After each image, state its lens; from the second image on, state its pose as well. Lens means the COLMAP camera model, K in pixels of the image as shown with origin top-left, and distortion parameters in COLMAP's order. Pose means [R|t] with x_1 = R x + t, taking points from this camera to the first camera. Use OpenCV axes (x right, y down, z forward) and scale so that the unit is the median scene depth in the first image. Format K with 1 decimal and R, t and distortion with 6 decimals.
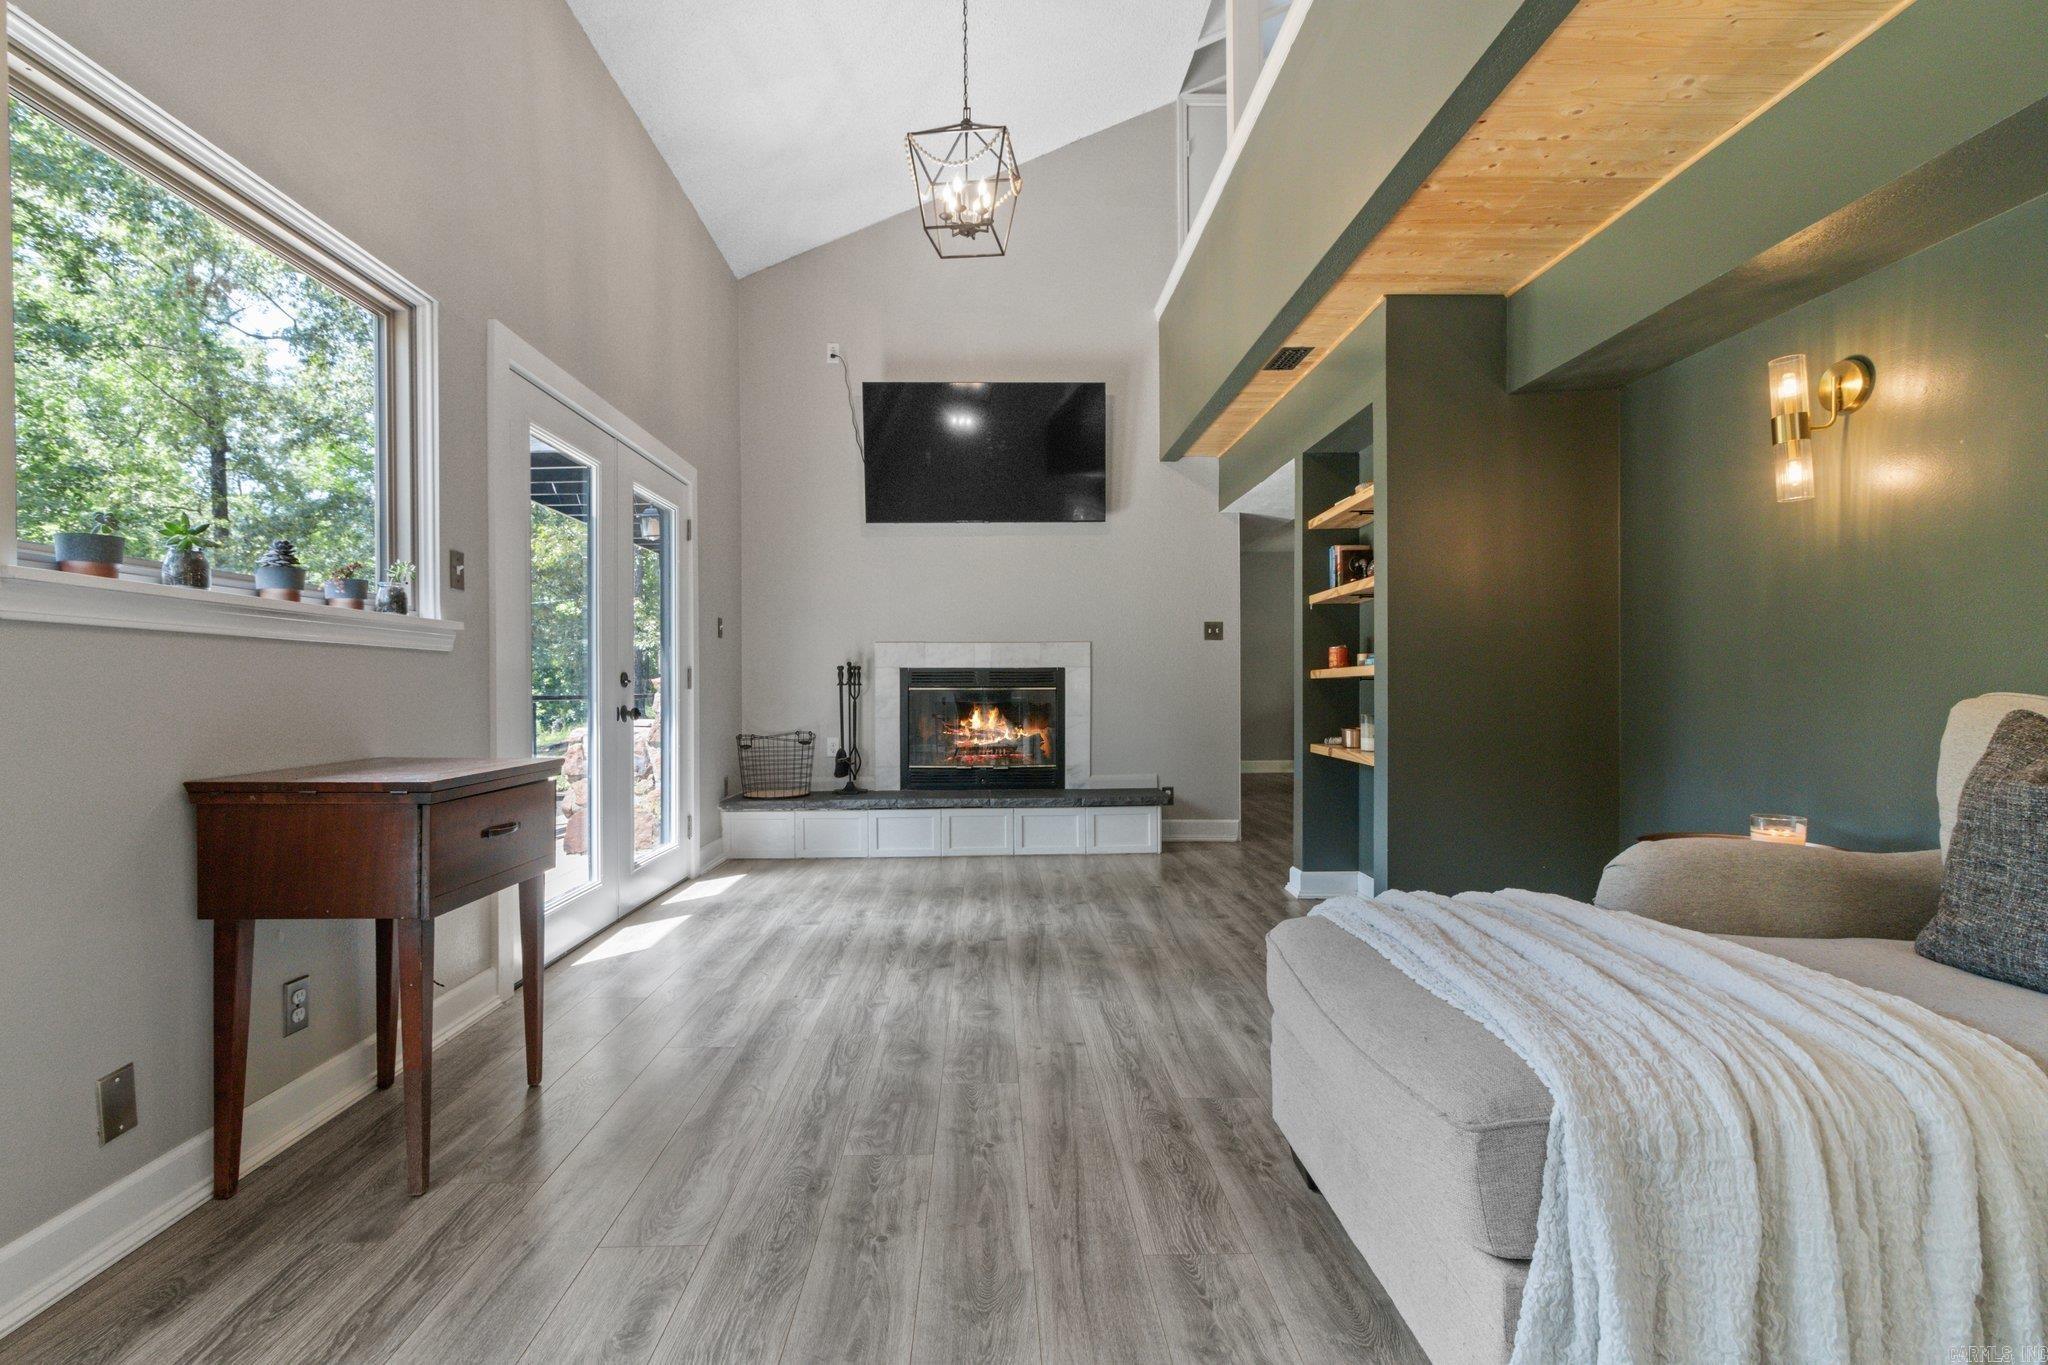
lens RADIAL K [[949.4, 0, 1024.3], [0, 949.4, 687.3], [0, 0, 1]] dist [0.004579, 0.001144]
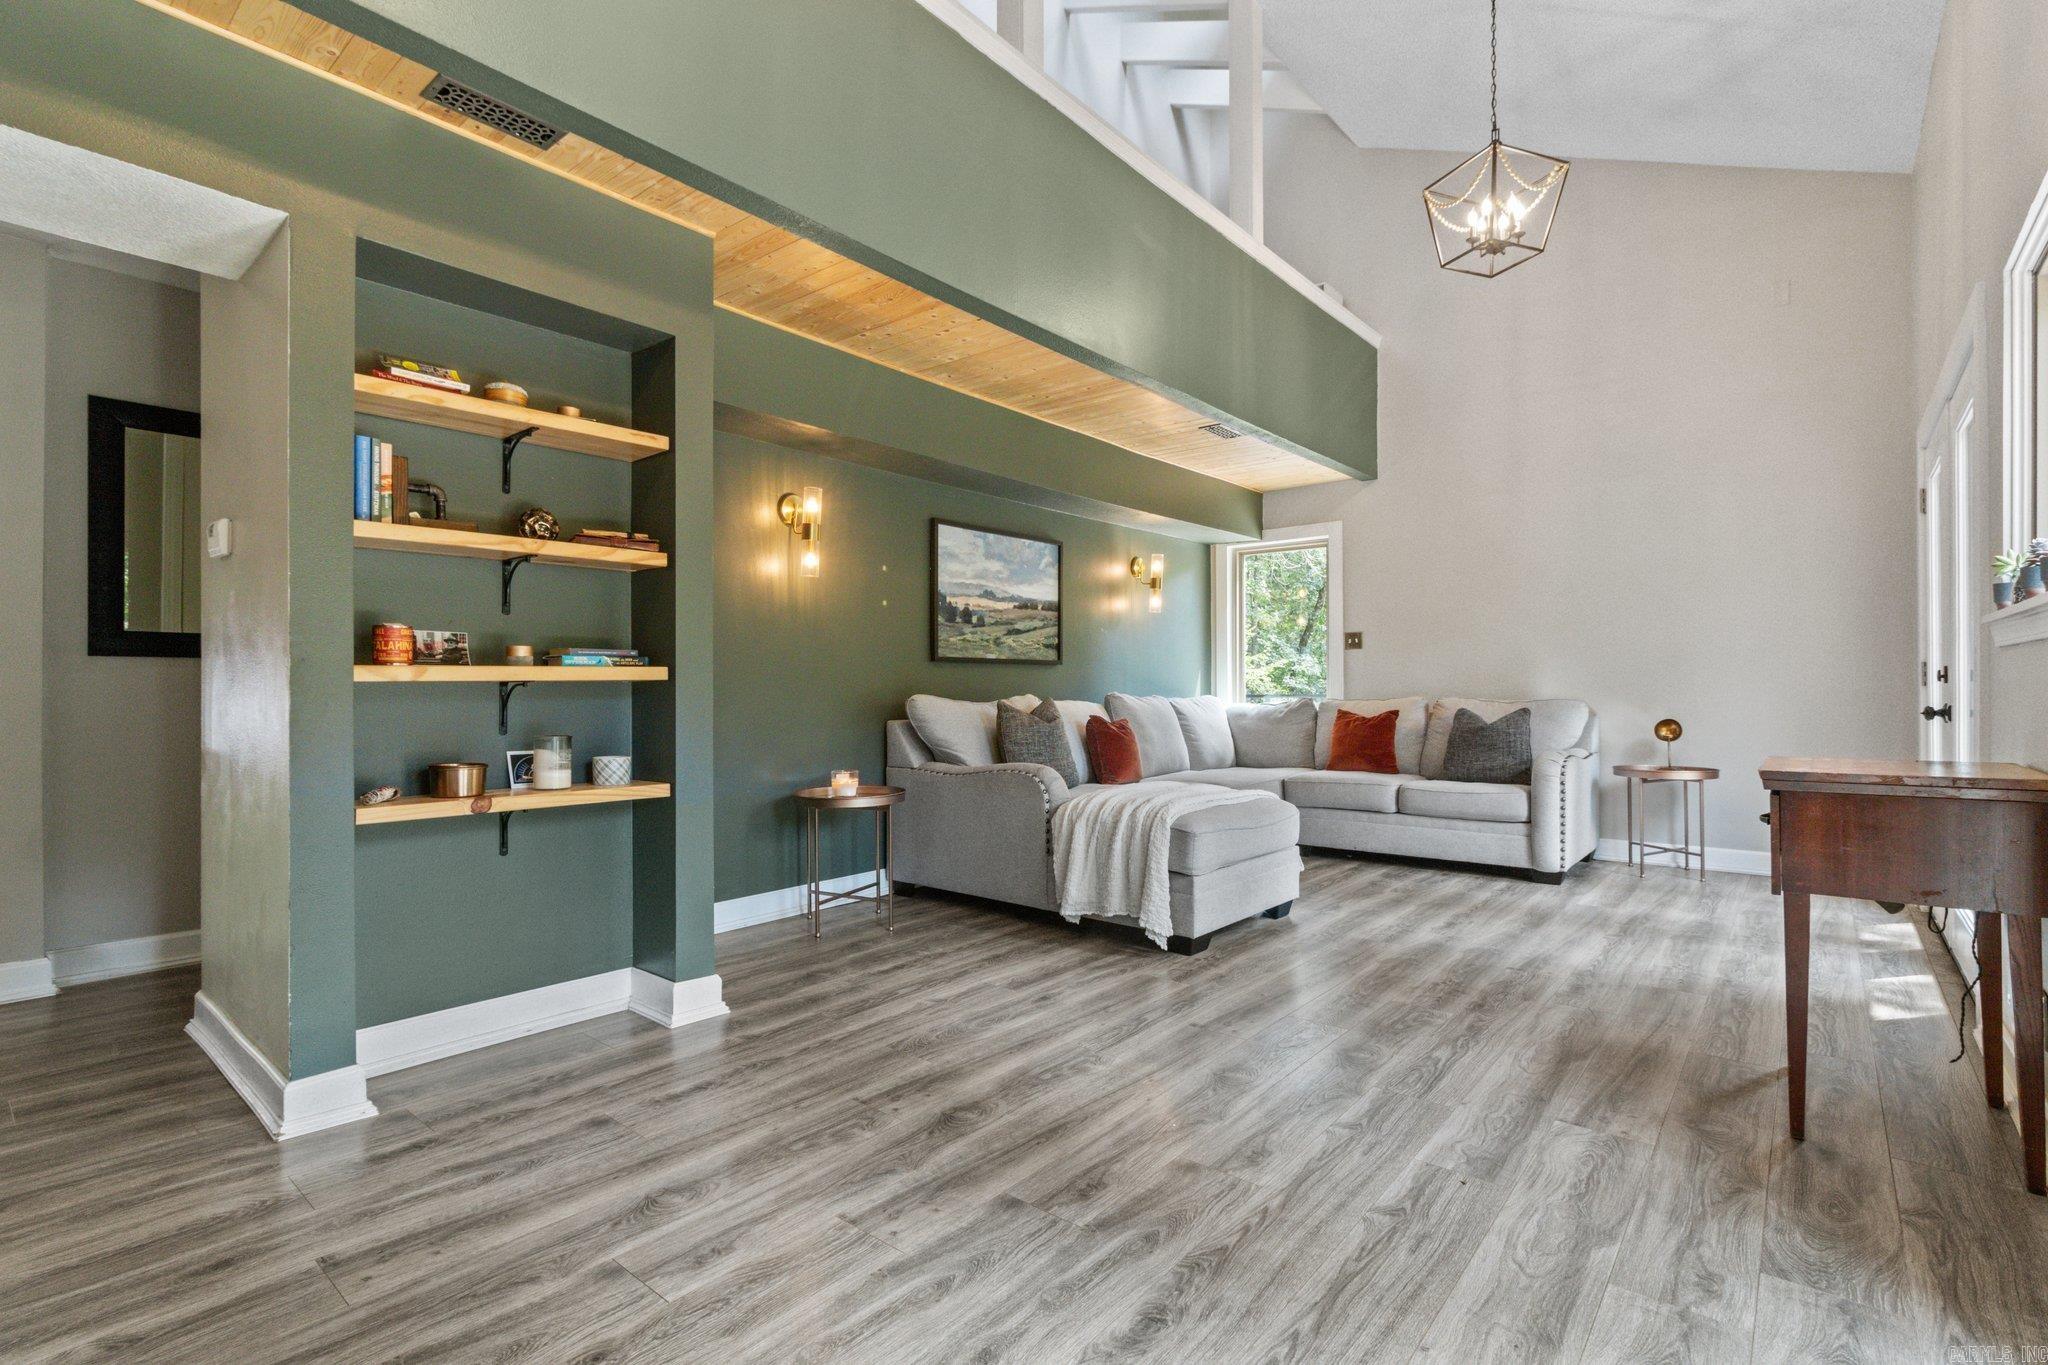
lens RADIAL K [[949.4, 0, 1017.3], [0, 949.4, 678.1], [0, 0, 1]] dist [0.004579, 0.001144]
pose [[-0.738177, 0.012760, 0.674486, -0.428348], [0.006746, 0.999911, -0.011533, -0.004151], [-0.674573, -0.003963, -0.738197, 1.580894]]
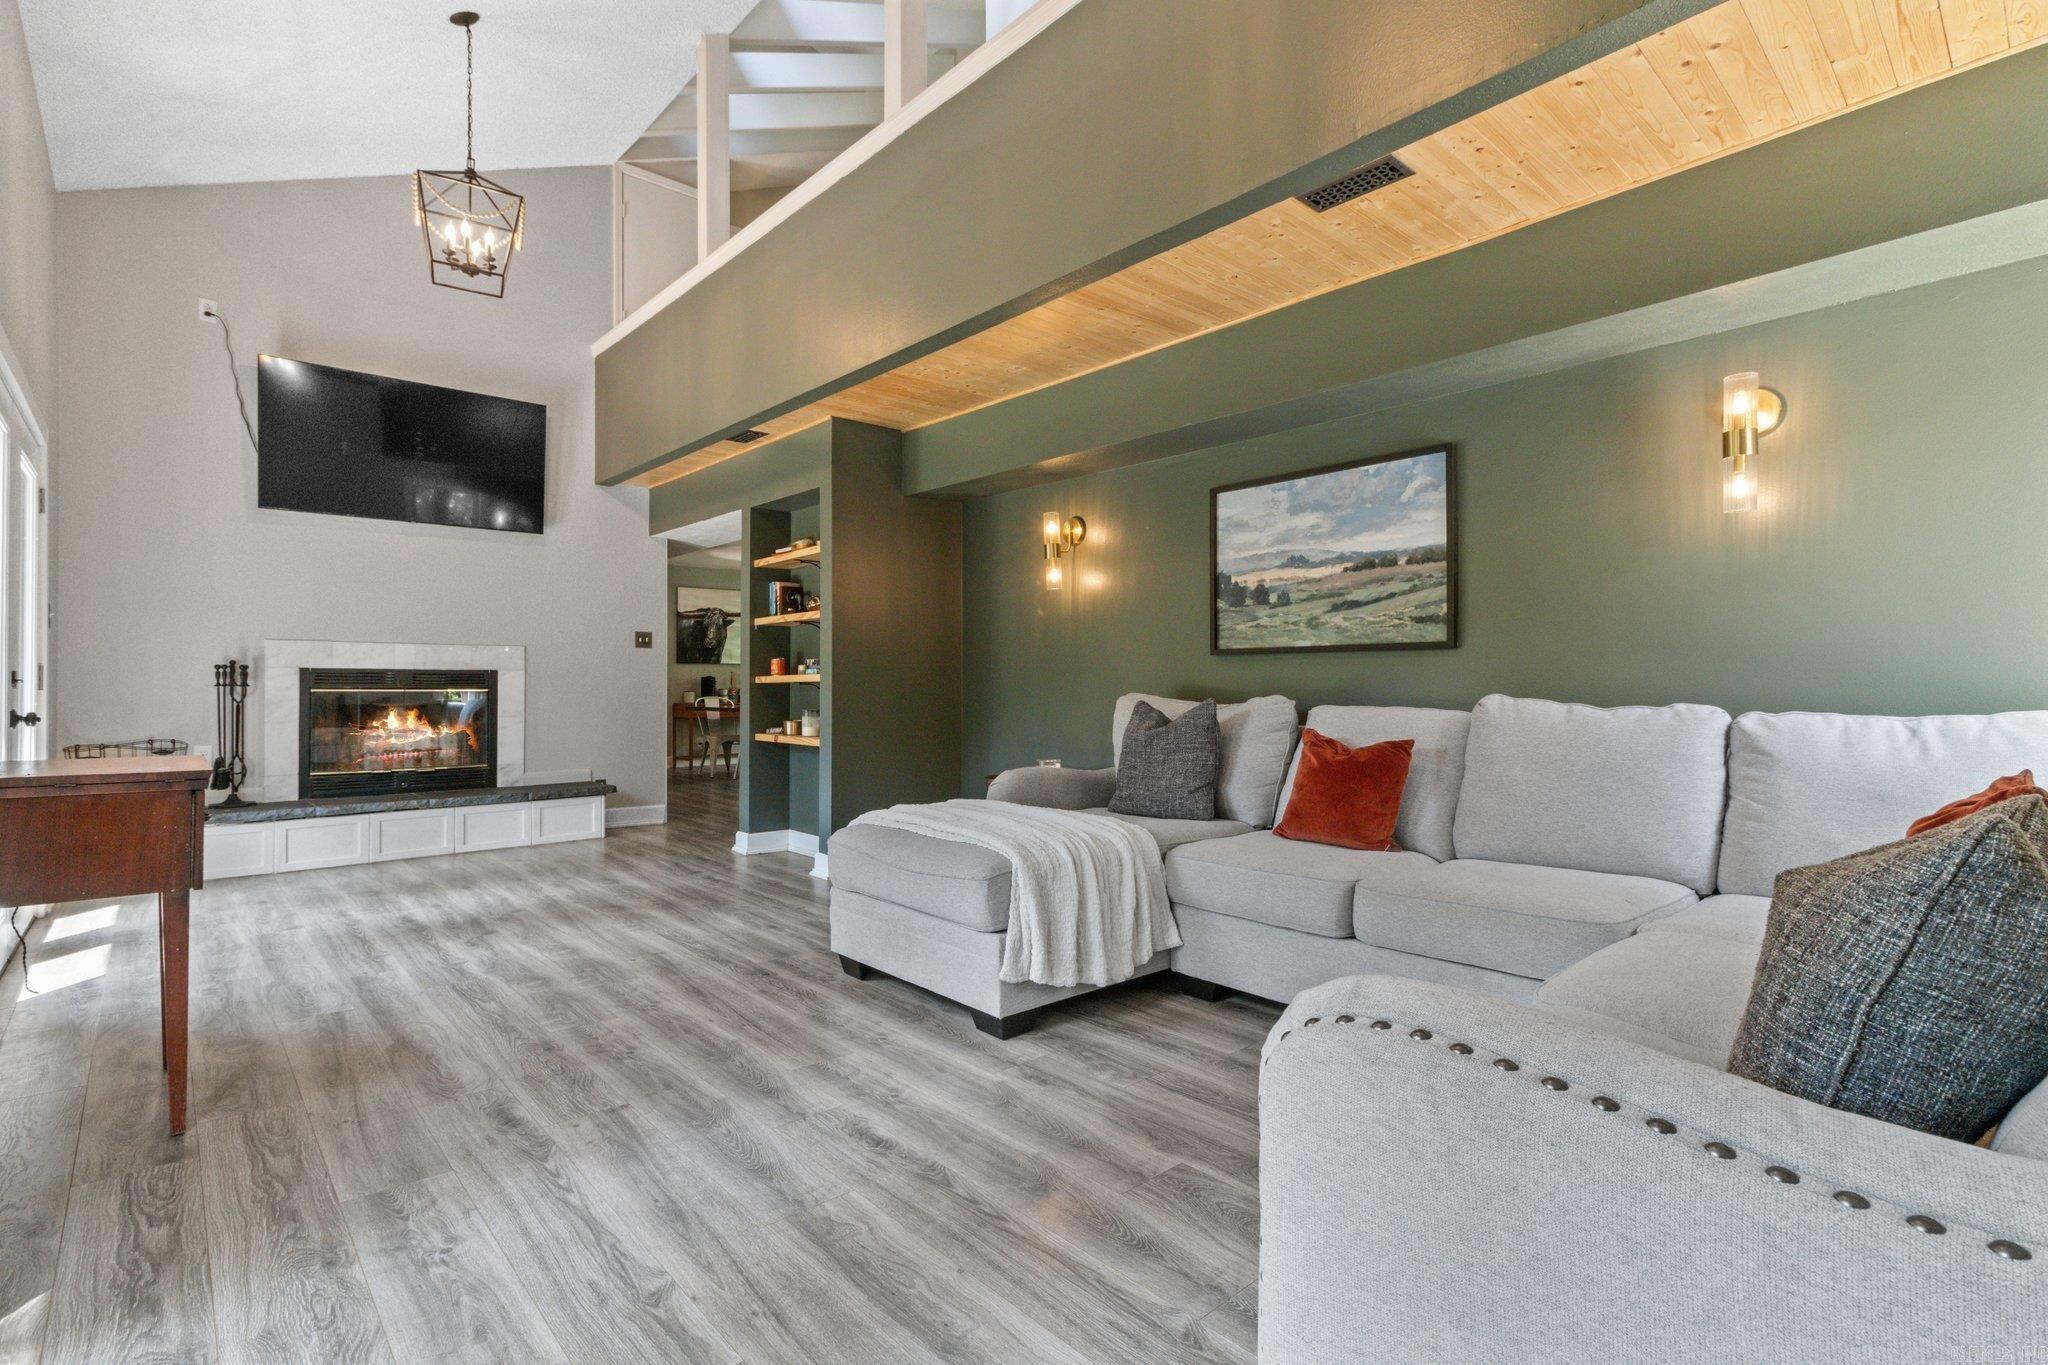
lens RADIAL K [[949.4, 0, 1019.2], [0, 949.4, 678.2], [0, 0, 1]] dist [0.004579, 0.001144]
pose [[0.768360, 0.009390, 0.639949, -0.346560], [-0.002272, 0.999926, -0.011944, -0.001350], [-0.640014, 0.007724, 0.768325, -0.305462]]
